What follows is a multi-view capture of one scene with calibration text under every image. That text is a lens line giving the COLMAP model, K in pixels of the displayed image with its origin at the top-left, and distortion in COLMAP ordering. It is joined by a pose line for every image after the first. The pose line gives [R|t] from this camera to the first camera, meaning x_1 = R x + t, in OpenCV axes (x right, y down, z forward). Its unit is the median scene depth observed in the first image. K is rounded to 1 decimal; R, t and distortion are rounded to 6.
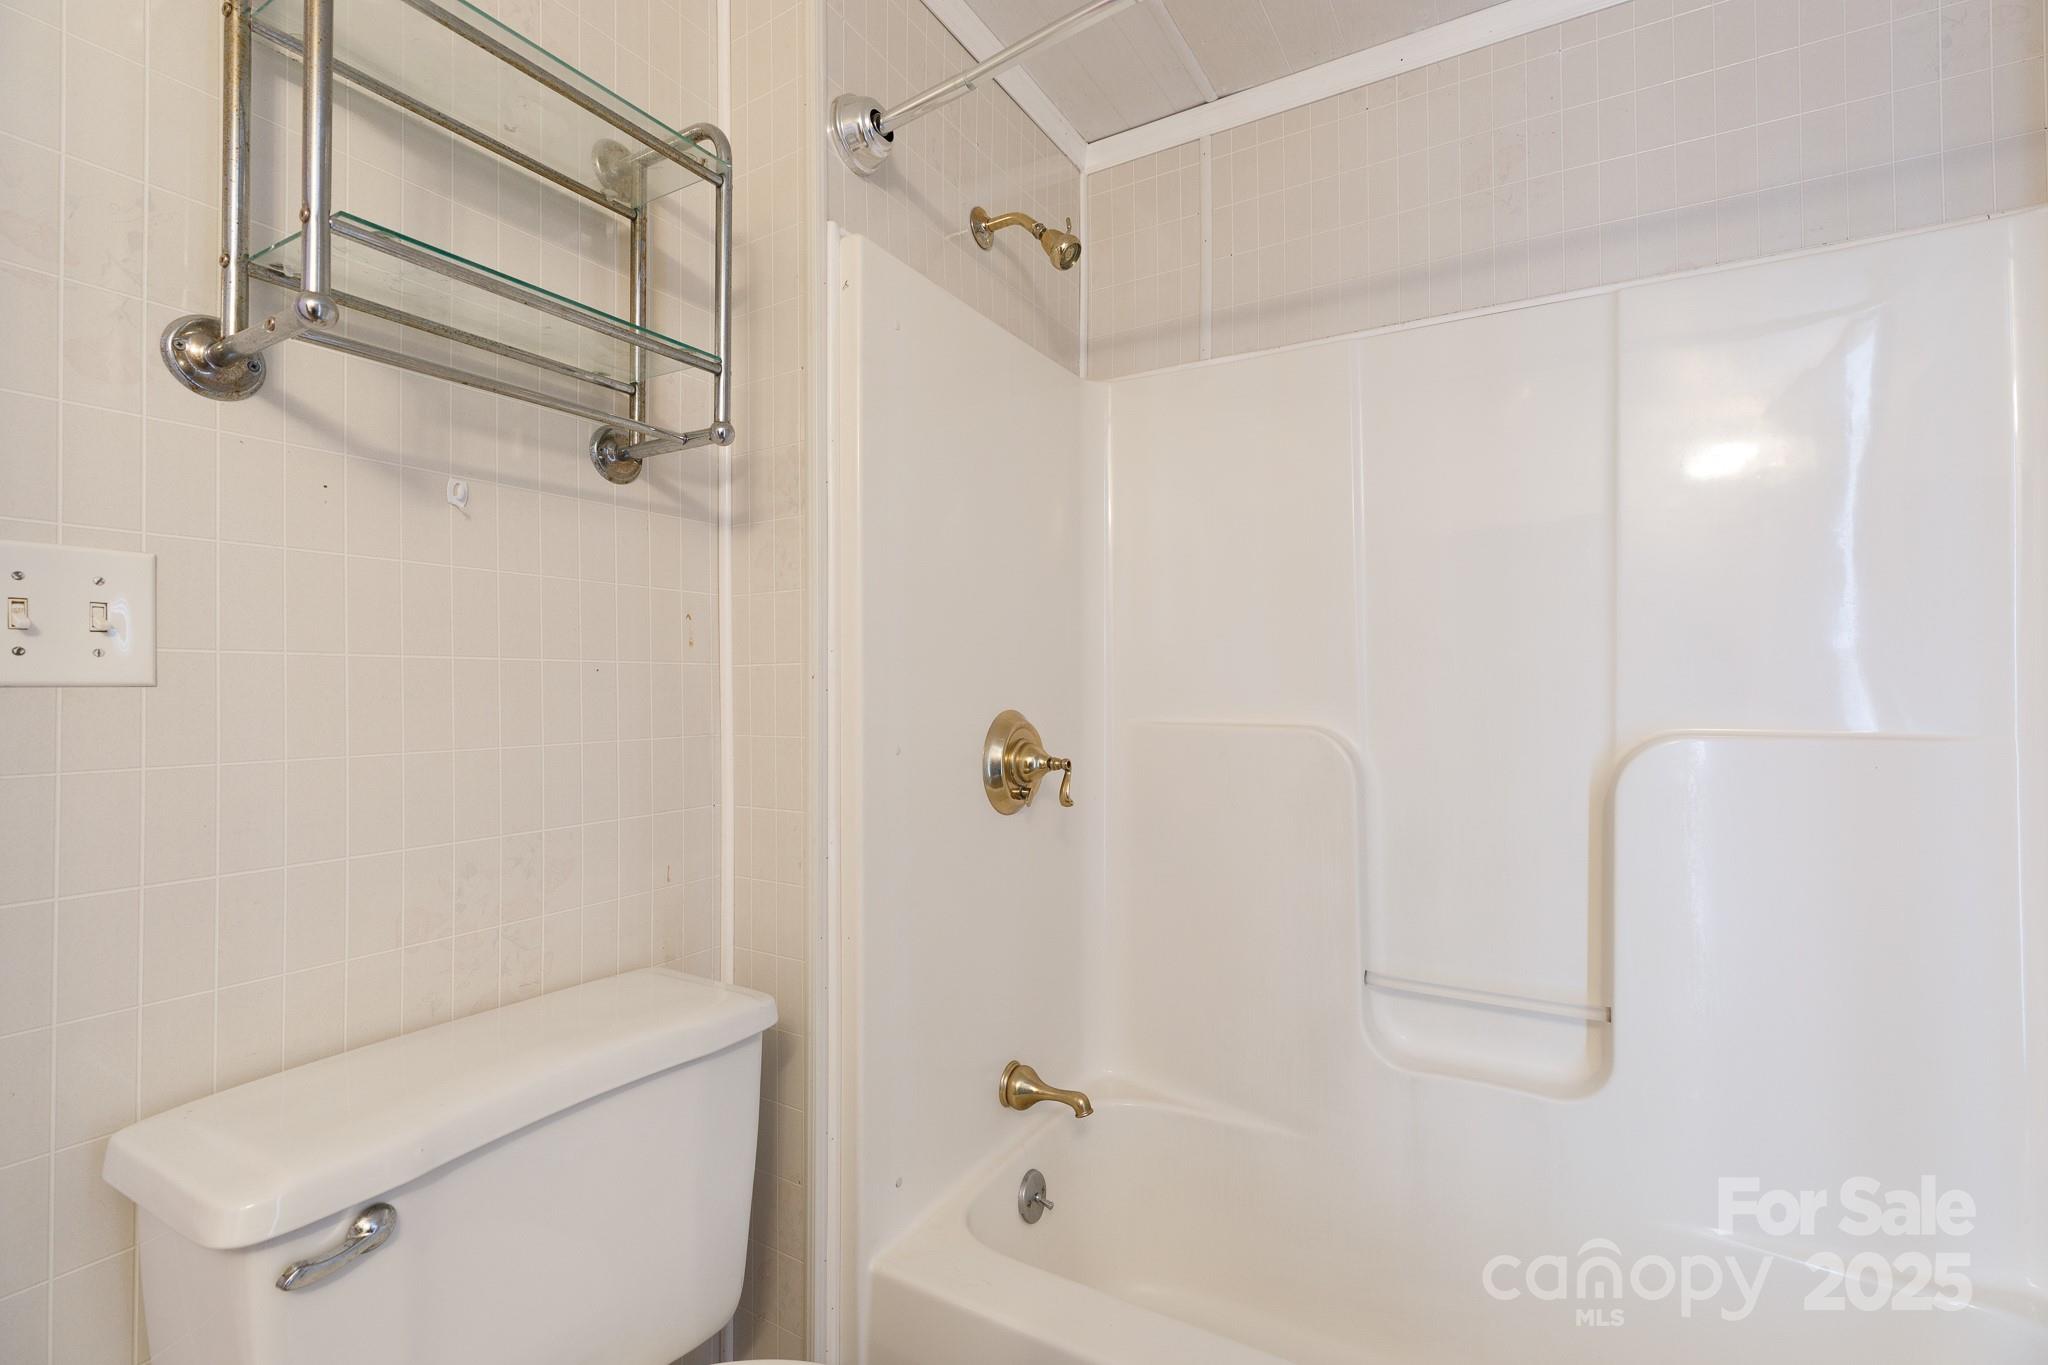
lens RADIAL K [[912.7, 0, 1022.1], [0, 912.7, 668.0], [0, 0, 1]] dist [-0.002351, -0.000275]
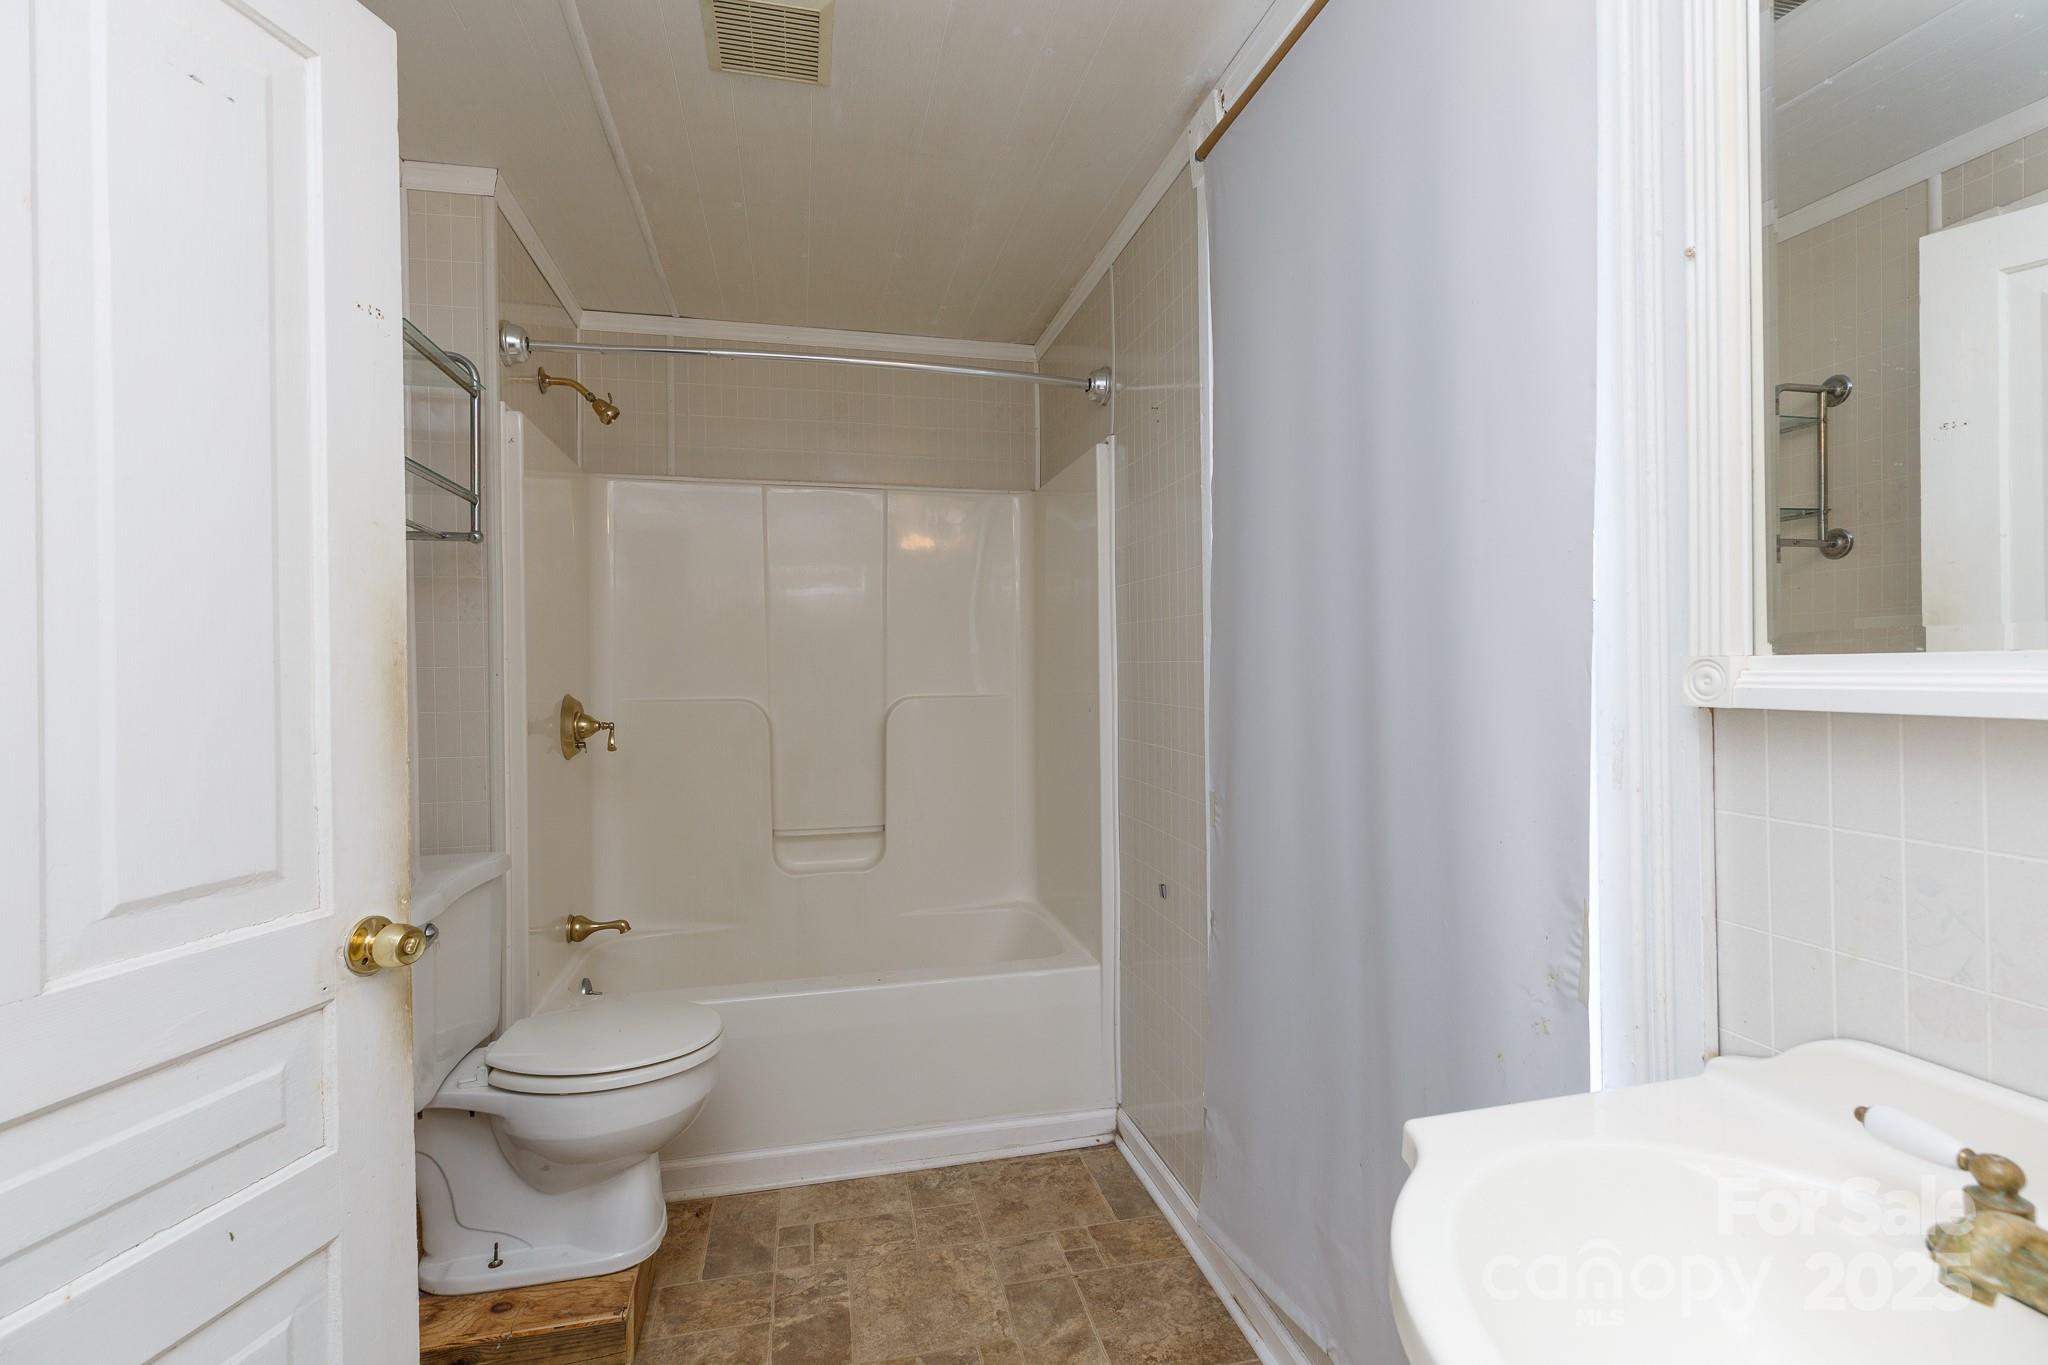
lens RADIAL K [[912.7, 0, 1022.1], [0, 912.7, 668.0], [0, 0, 1]] dist [-0.002351, -0.000275]
pose [[0.722149, -0.003177, 0.691731, -0.559318], [-0.003828, 0.999956, 0.008588, -0.016823], [-0.691727, -0.008850, 0.722105, -0.714008]]
